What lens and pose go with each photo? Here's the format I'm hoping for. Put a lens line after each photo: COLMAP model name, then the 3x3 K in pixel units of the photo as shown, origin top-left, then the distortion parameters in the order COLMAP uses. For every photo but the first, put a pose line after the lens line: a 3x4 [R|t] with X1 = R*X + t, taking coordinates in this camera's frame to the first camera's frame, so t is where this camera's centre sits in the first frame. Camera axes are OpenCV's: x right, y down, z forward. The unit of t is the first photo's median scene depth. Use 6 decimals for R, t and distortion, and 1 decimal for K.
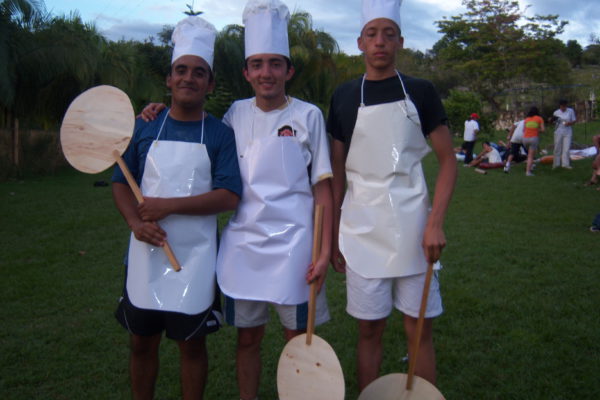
lens RADIAL K [[664.9, 0, 300.0], [0, 664.9, 200.0], [0, 0, 1]] dist [-0.094349, -0.003489]
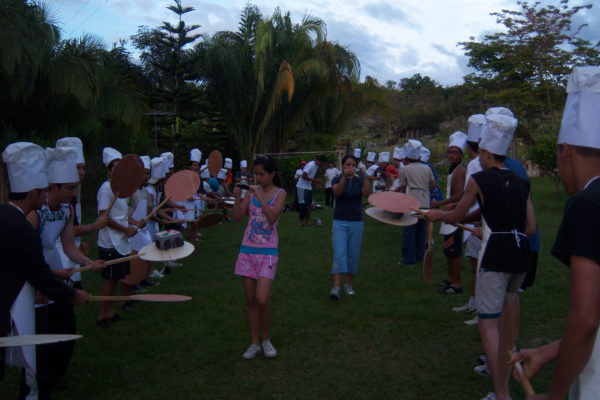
lens RADIAL K [[664.9, 0, 300.0], [0, 664.9, 200.0], [0, 0, 1]] dist [-0.094349, -0.003489]
pose [[0.997569, 0.027085, 0.064207, -0.058925], [-0.023976, 0.998526, -0.048697, -0.027338], [-0.065432, 0.047039, 0.996748, 0.215079]]
